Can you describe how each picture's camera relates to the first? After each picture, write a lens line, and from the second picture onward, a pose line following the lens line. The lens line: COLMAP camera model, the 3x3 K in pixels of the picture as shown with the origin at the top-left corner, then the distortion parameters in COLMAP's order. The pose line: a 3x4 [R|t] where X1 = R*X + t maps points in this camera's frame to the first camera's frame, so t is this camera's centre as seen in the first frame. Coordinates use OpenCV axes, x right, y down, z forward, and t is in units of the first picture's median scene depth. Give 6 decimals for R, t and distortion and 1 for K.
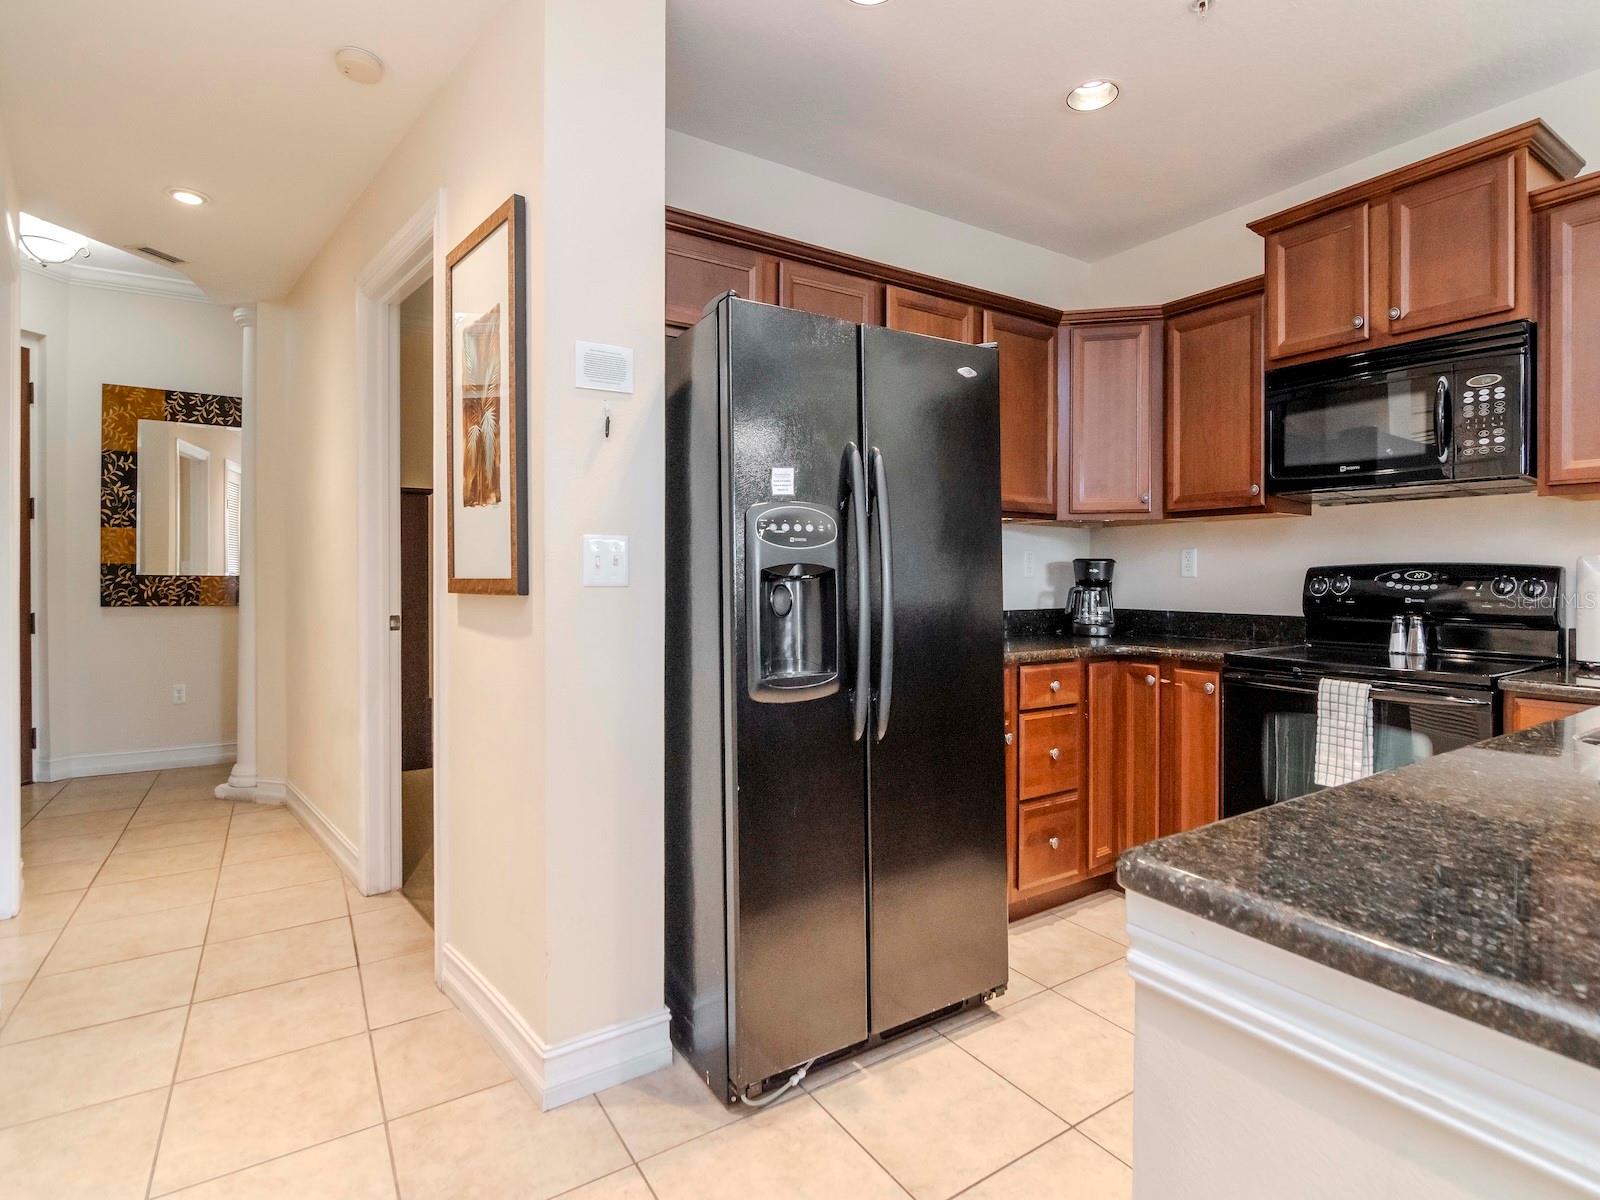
lens RADIAL K [[808.9, 0, 867.6], [0, 808.9, 586.5], [0, 0, 1]] dist [-0.011900, -0.001942]
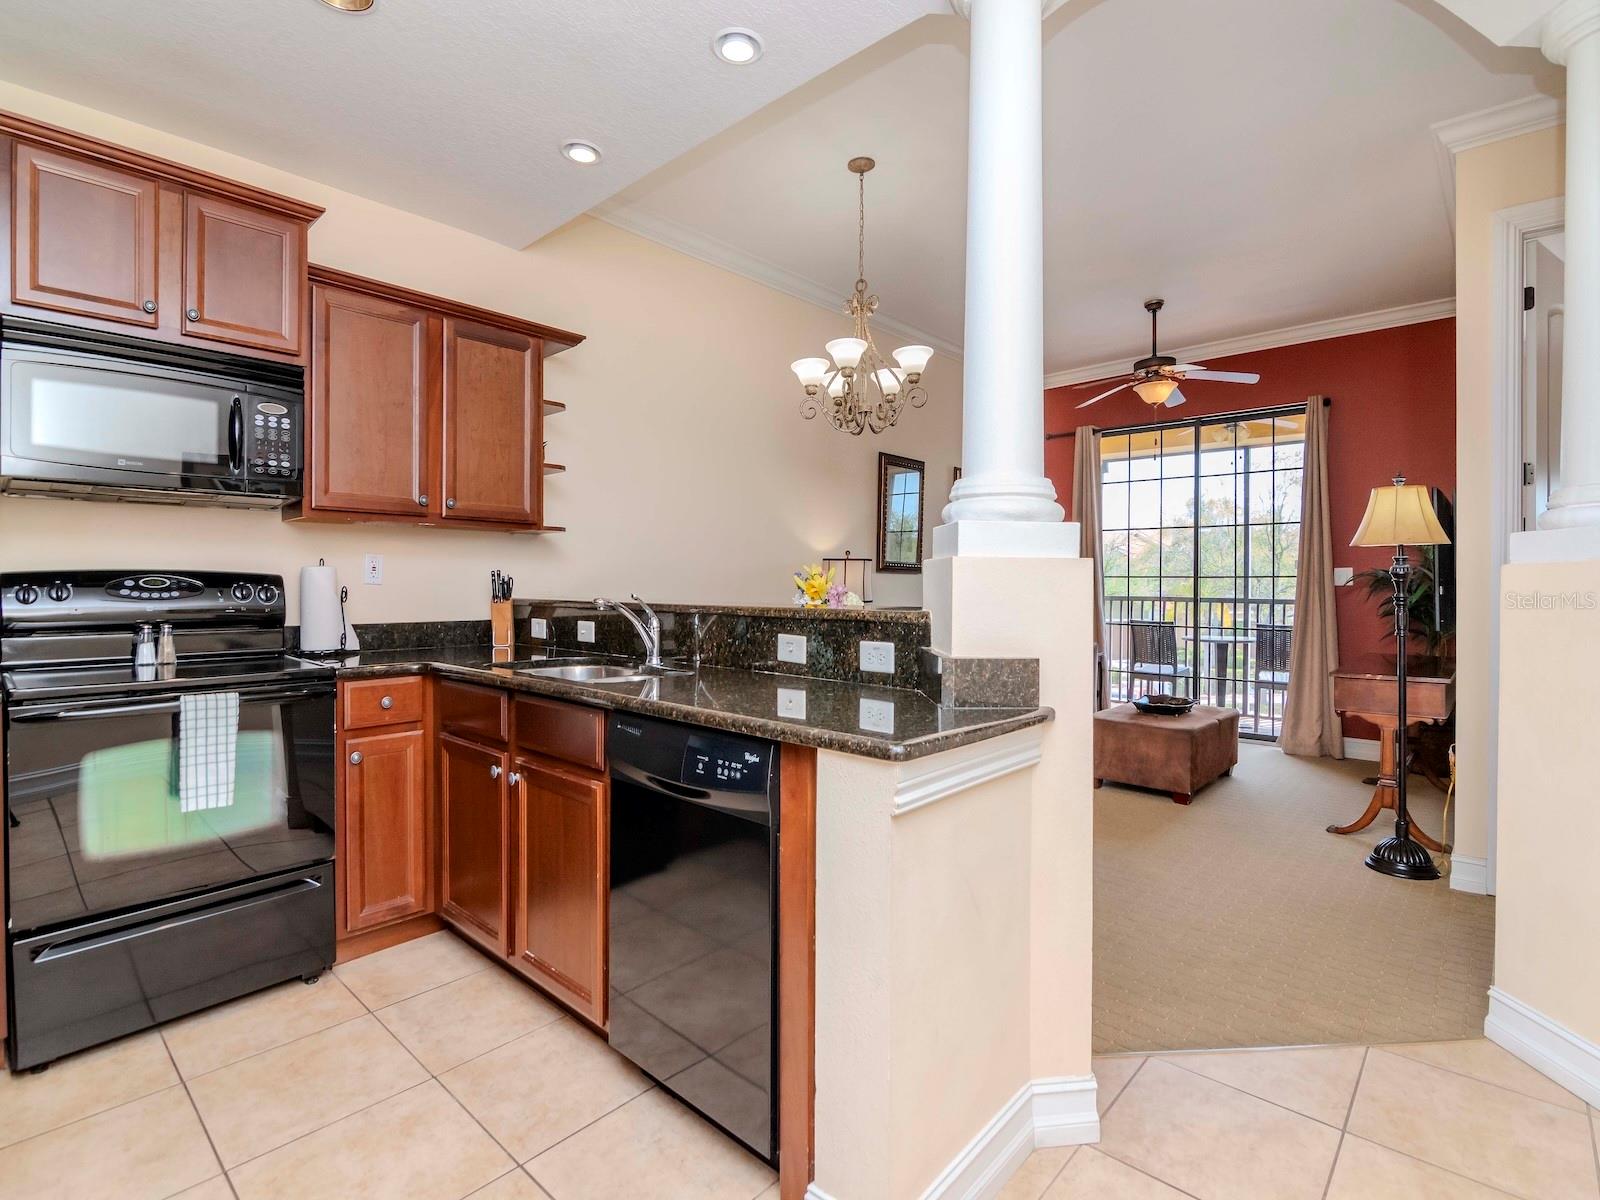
lens RADIAL K [[789.4, 0, 793.0], [0, 789.4, 583.4], [0, 0, 1]] dist [-0.001760, -0.004494]
pose [[-0.217130, -0.003666, 0.976136, -0.392144], [0.010280, 0.999929, 0.006042, -0.010112], [-0.976089, 0.011347, -0.217077, 0.447622]]
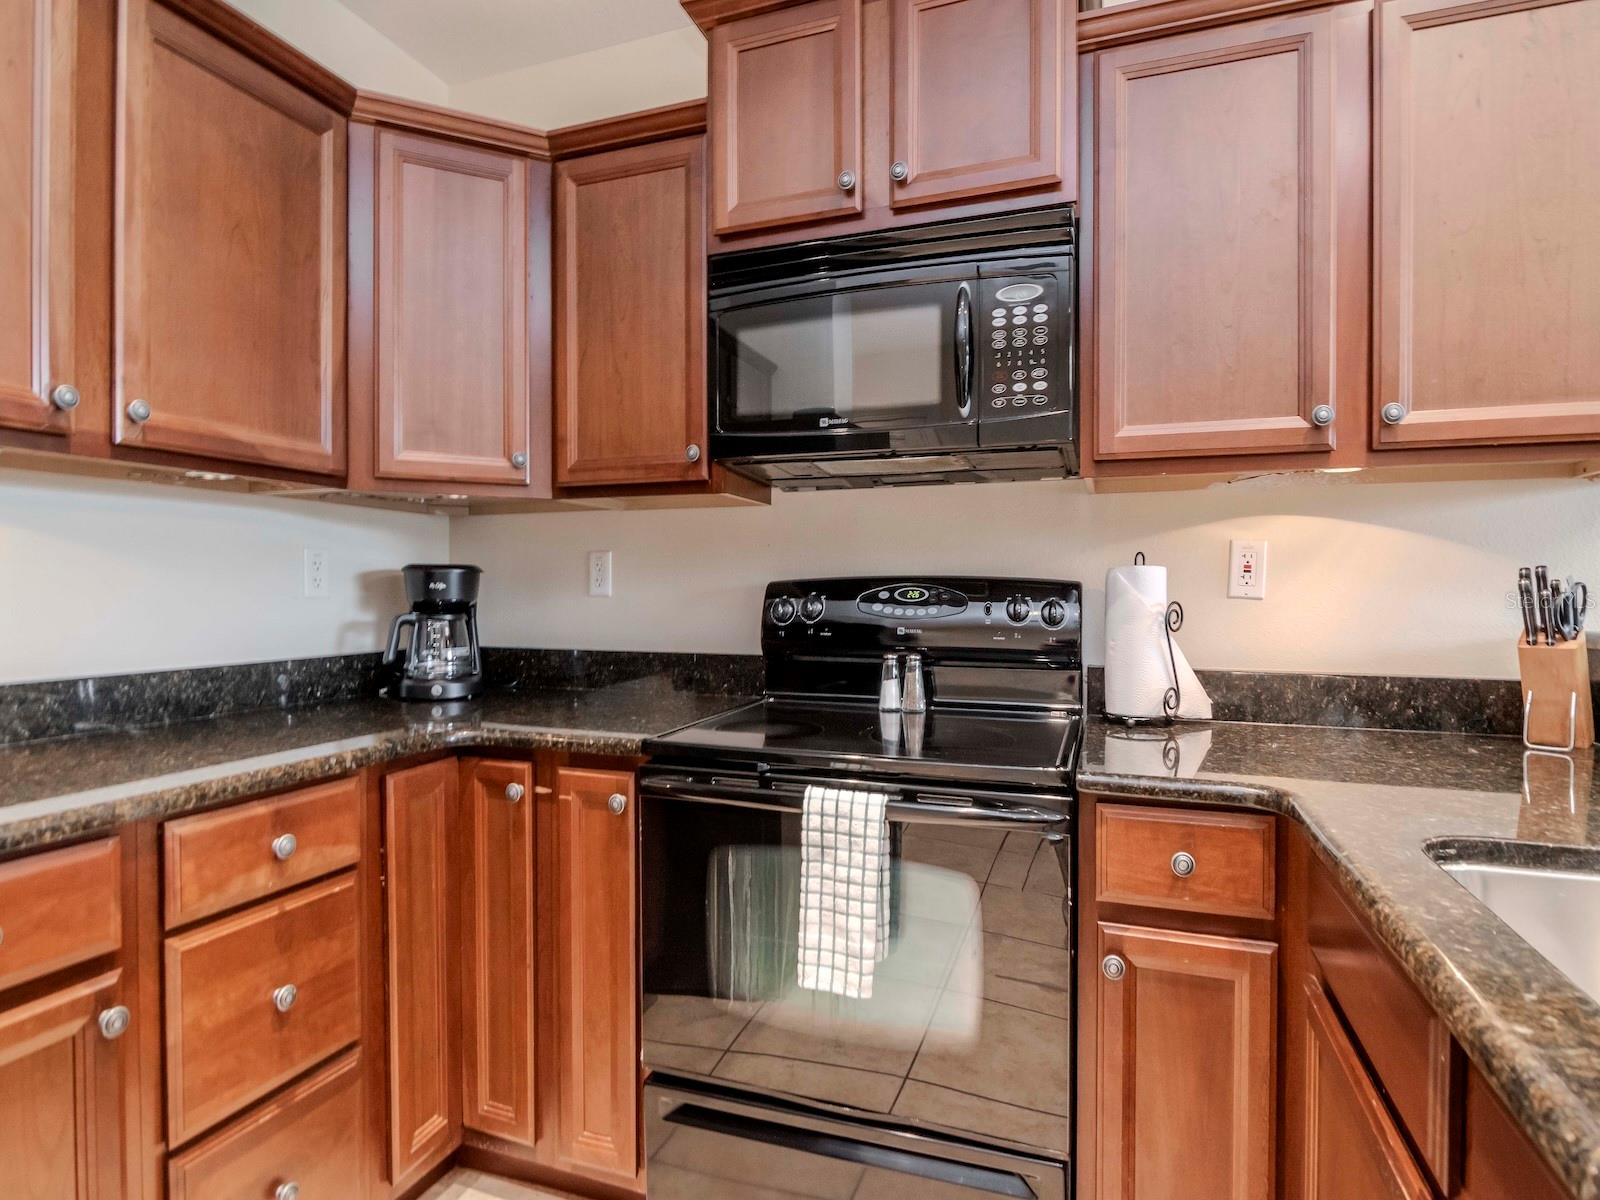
lens RADIAL K [[808.9, 0, 817.7], [0, 808.9, 586.5], [0, 0, 1]] dist [-0.011900, -0.001942]
pose [[0.827344, 0.001332, 0.561694, 0.228412], [0.007677, 0.999877, -0.013679, -0.011277], [-0.561643, 0.015629, 0.827232, 0.470402]]
